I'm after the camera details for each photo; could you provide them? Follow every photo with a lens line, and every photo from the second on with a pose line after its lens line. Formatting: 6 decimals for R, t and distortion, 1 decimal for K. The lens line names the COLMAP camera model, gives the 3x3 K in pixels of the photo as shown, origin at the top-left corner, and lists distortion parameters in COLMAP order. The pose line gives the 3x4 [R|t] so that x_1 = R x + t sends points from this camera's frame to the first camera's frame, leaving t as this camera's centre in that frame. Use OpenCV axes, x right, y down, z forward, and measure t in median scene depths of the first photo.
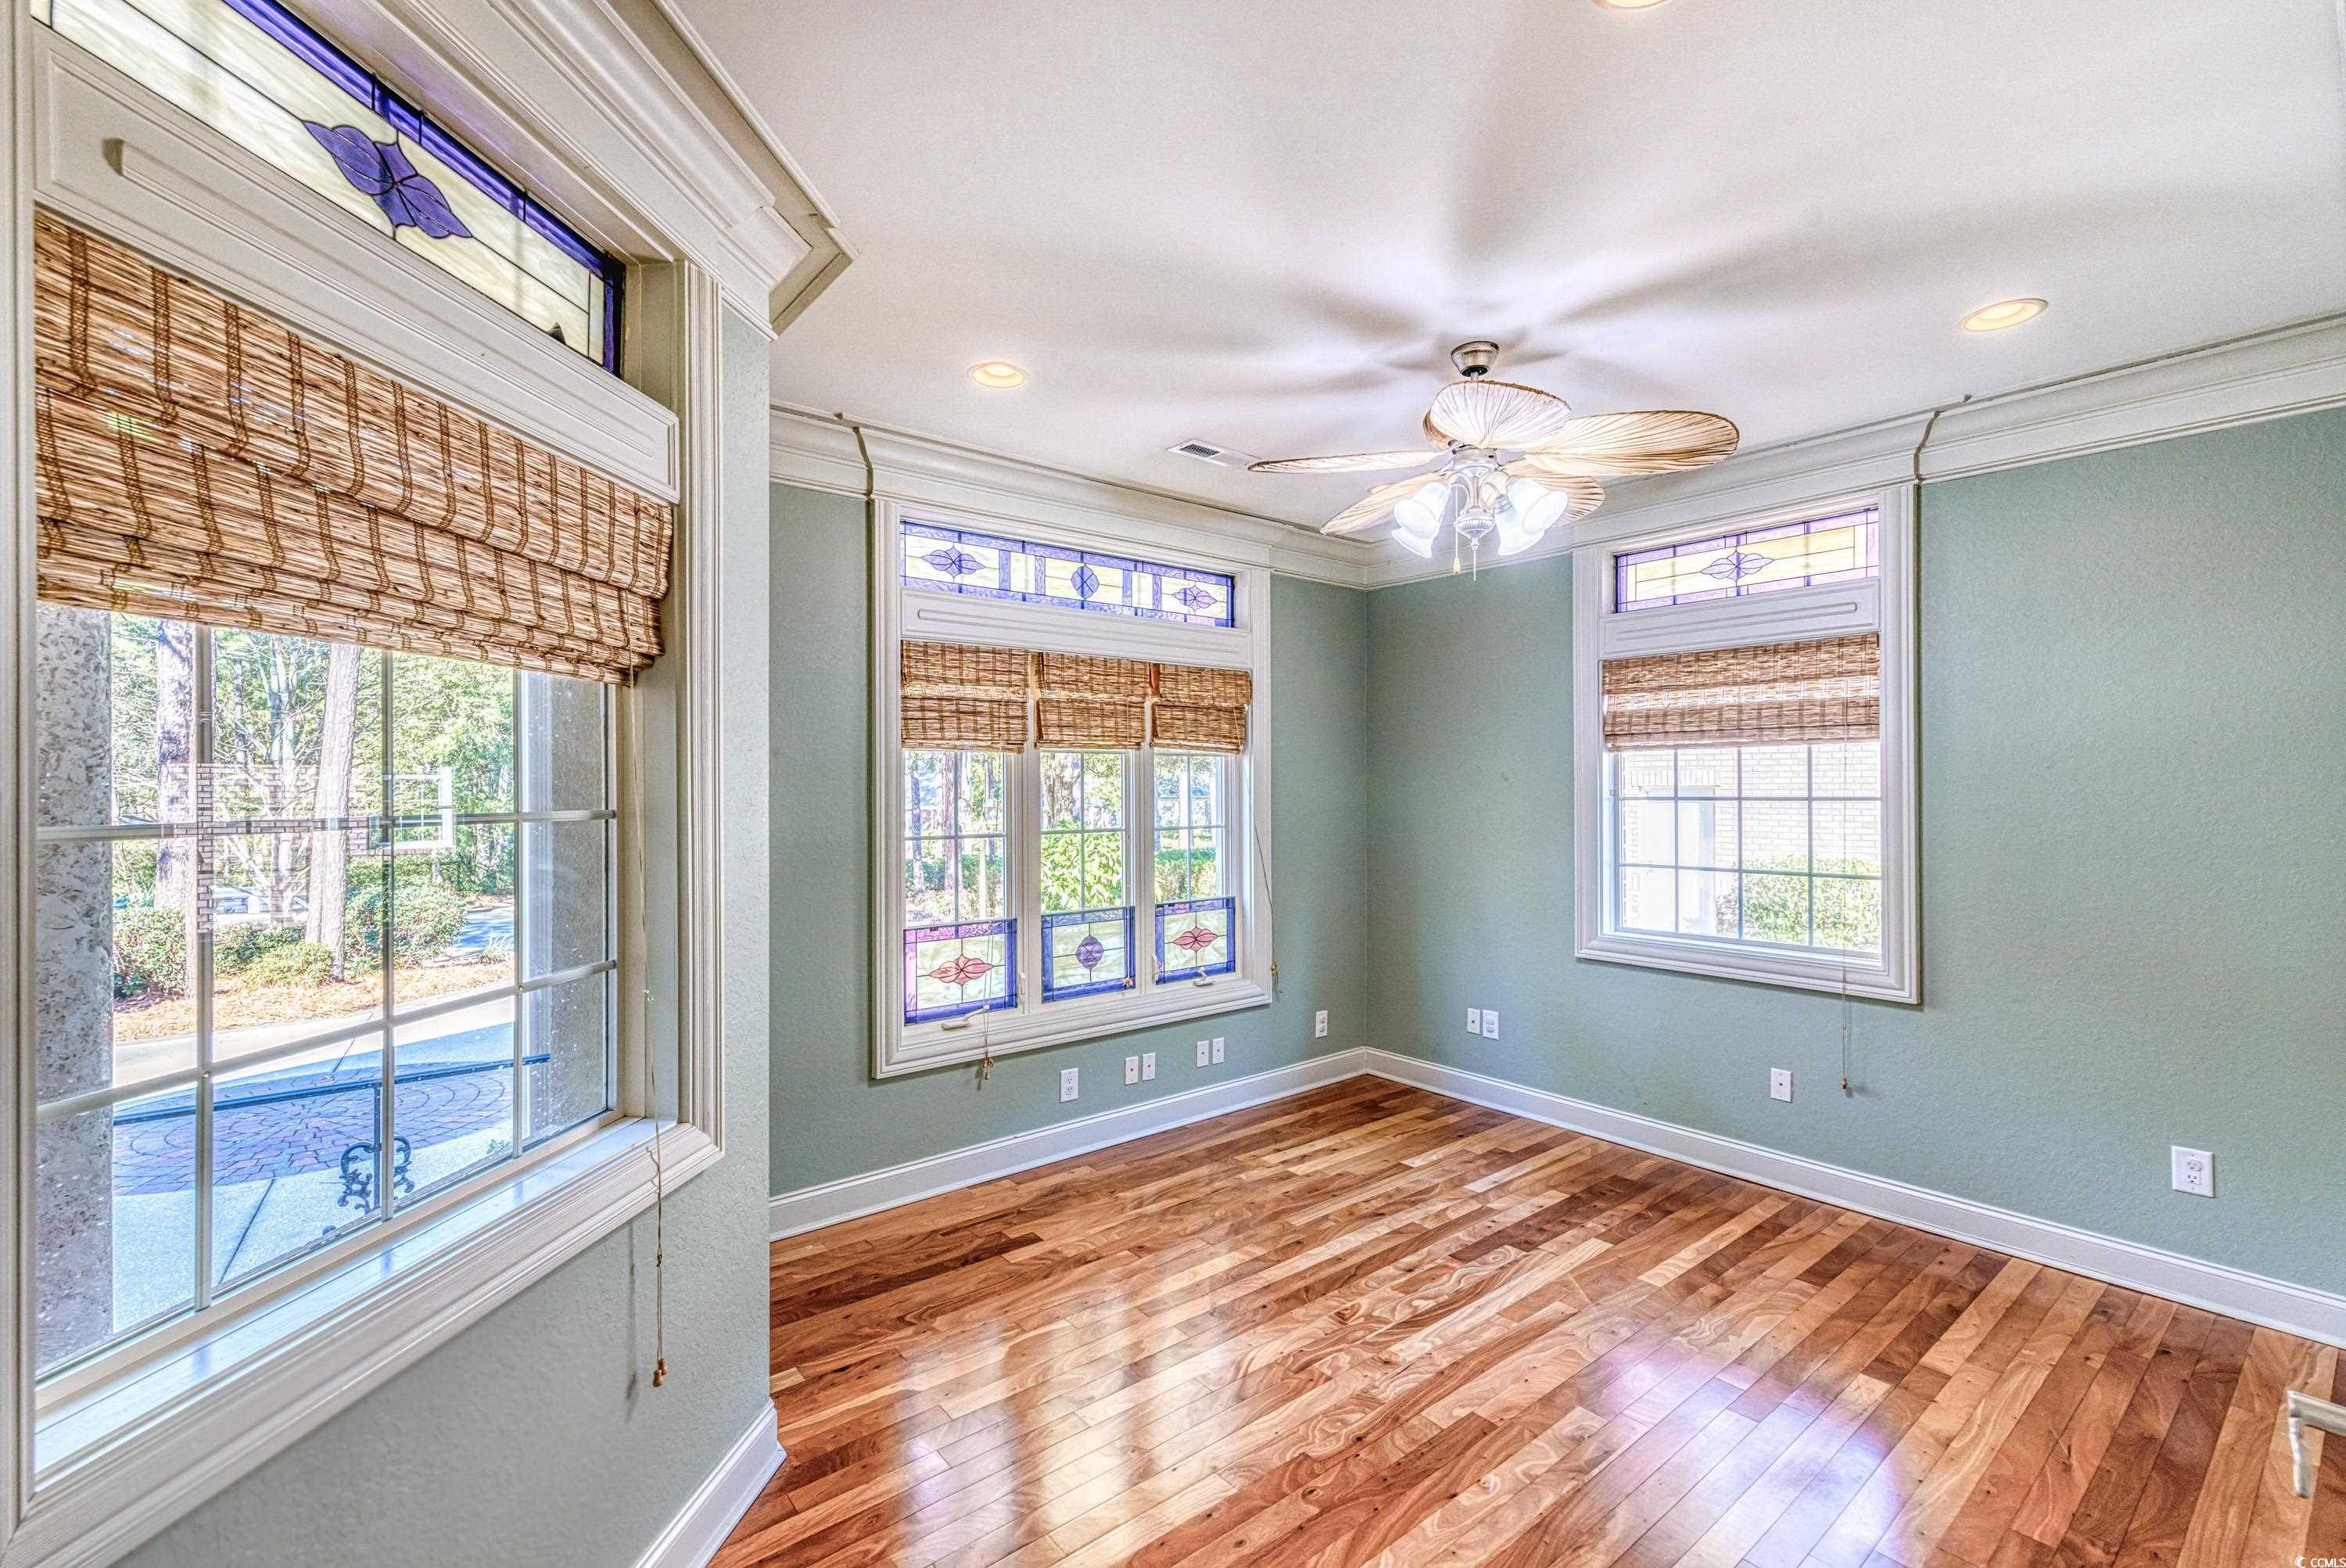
lens RADIAL K [[1023.5, 0, 1169.6], [0, 1023.5, 777.2], [0, 0, 1]] dist [0.000581, 0.000030]
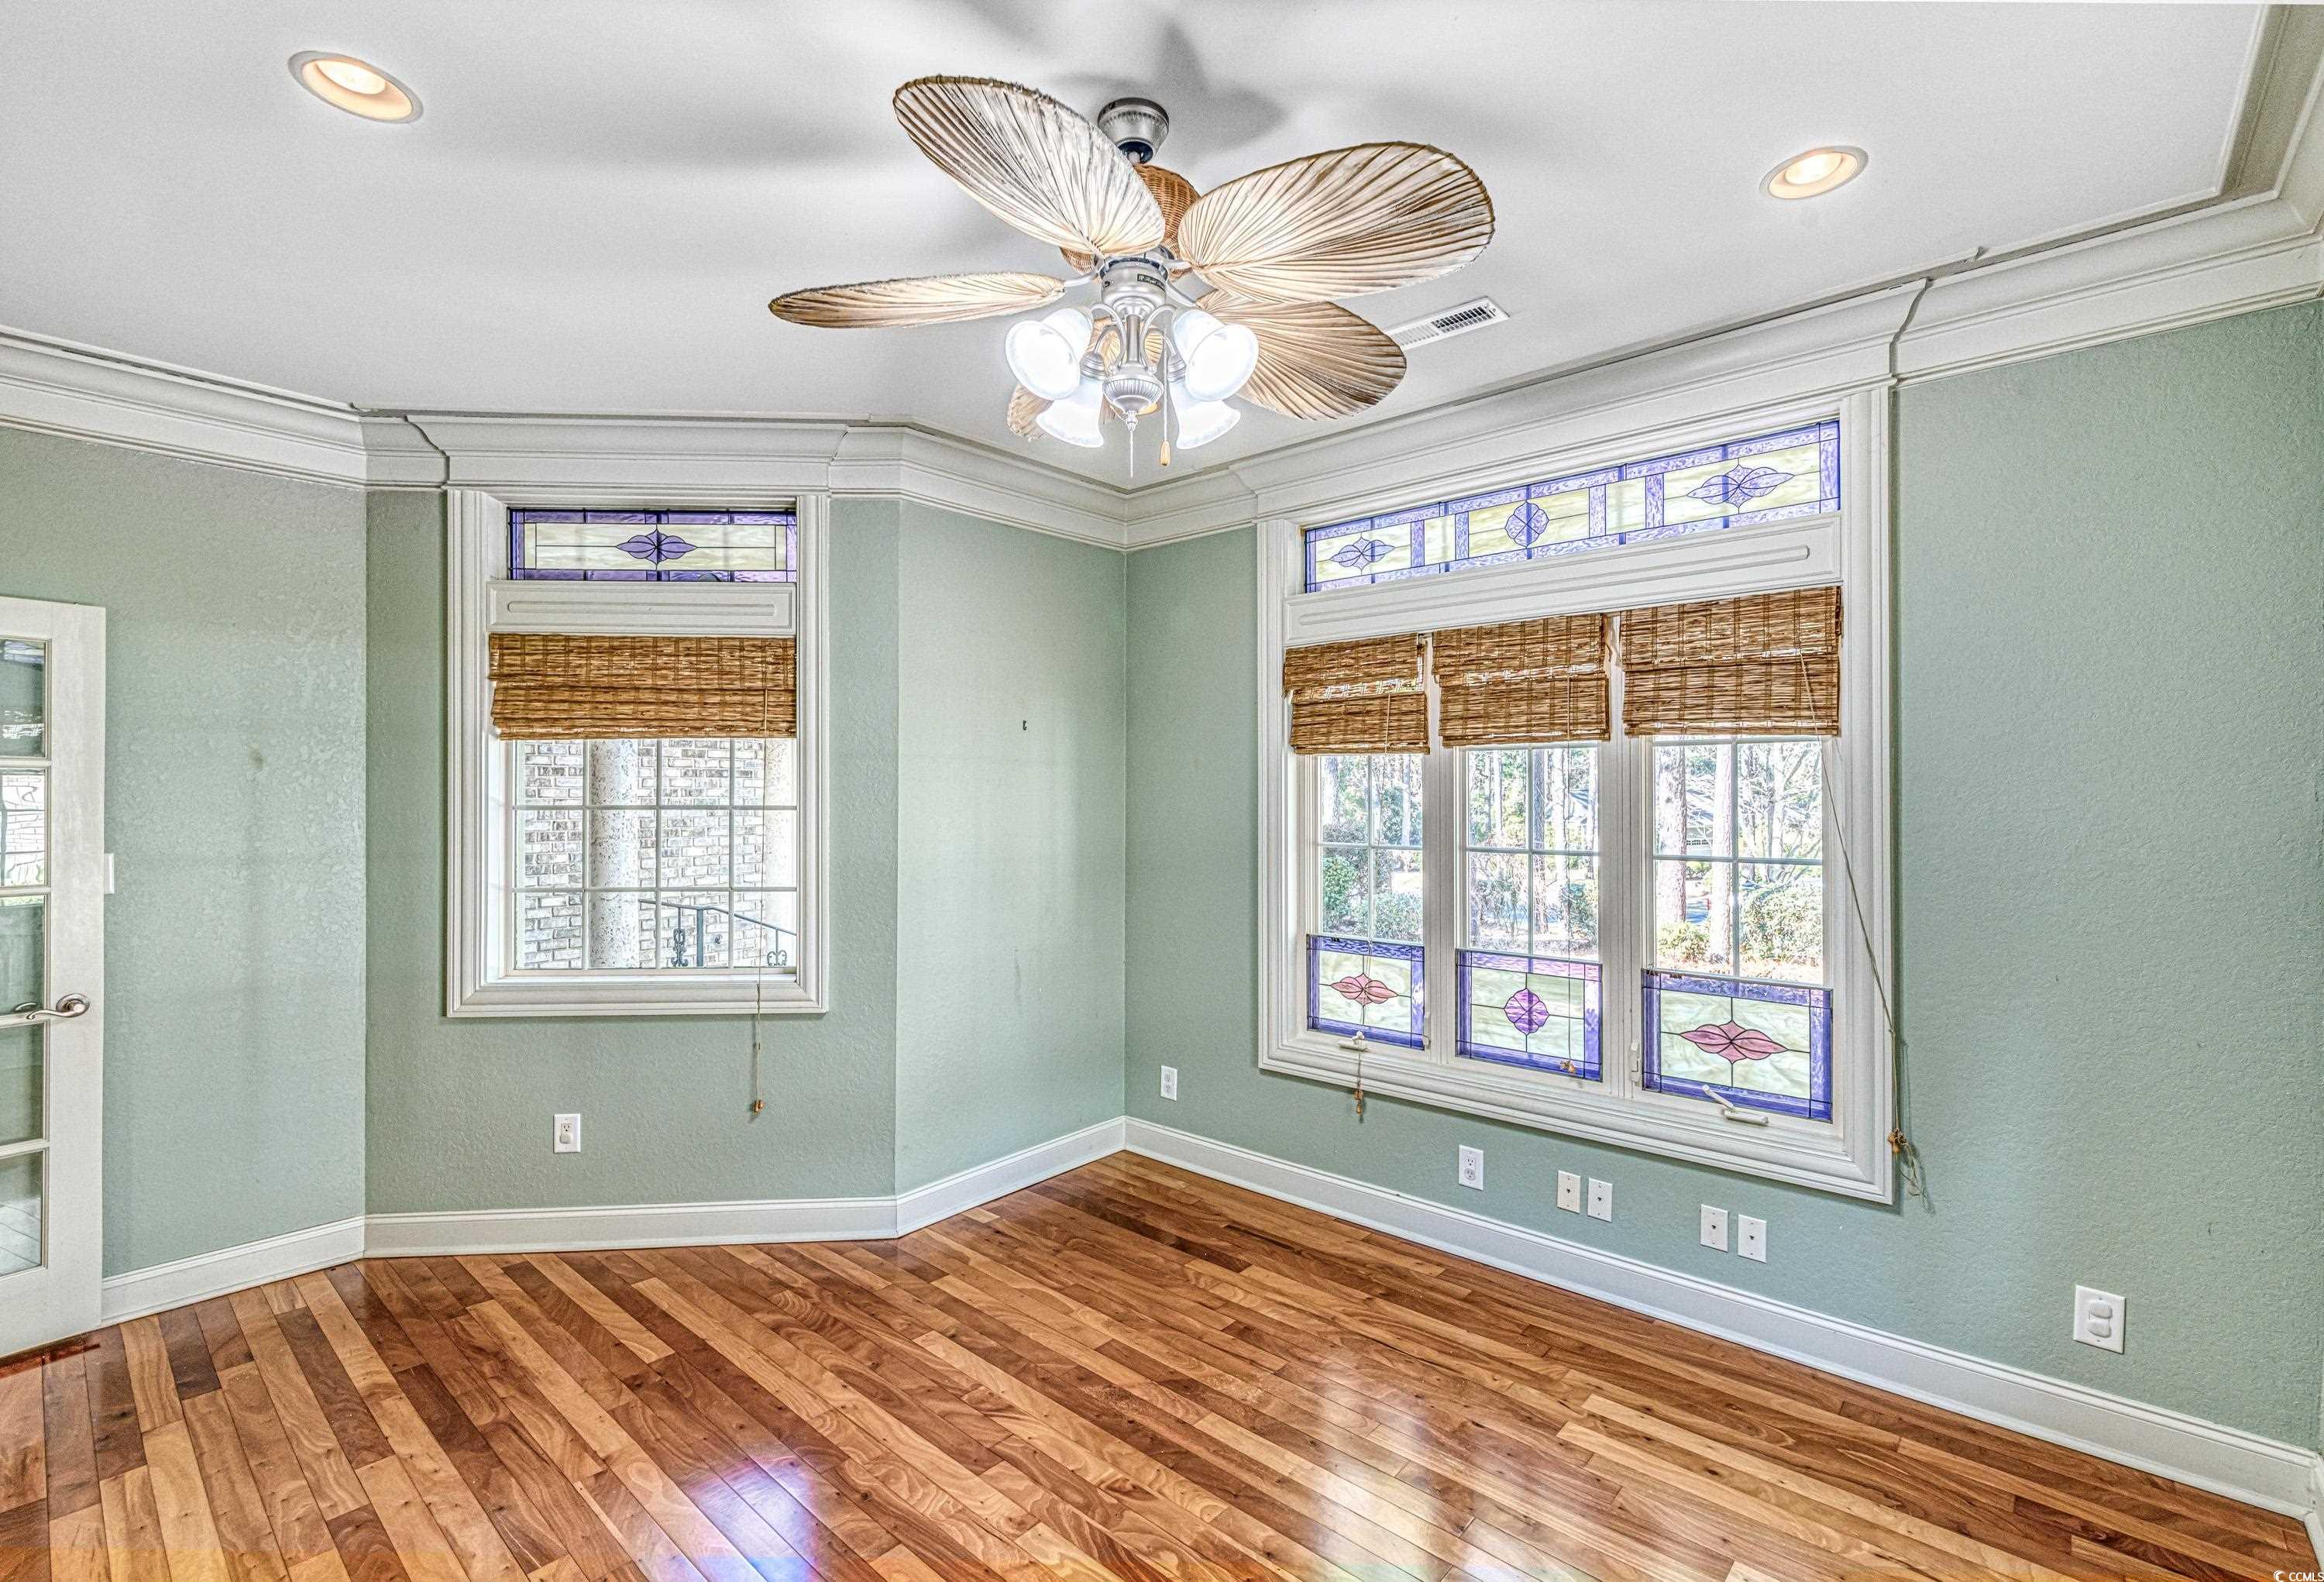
lens RADIAL K [[1022.2, 0, 1155.5], [0, 1022.2, 778.8], [0, 0, 1]] dist [-0.000428, -0.000219]
pose [[0.155153, -0.011989, -0.987818, 0.648275], [0.007260, 0.999913, -0.010995, 0.005222], [0.987864, -0.005465, 0.155226, 0.631127]]
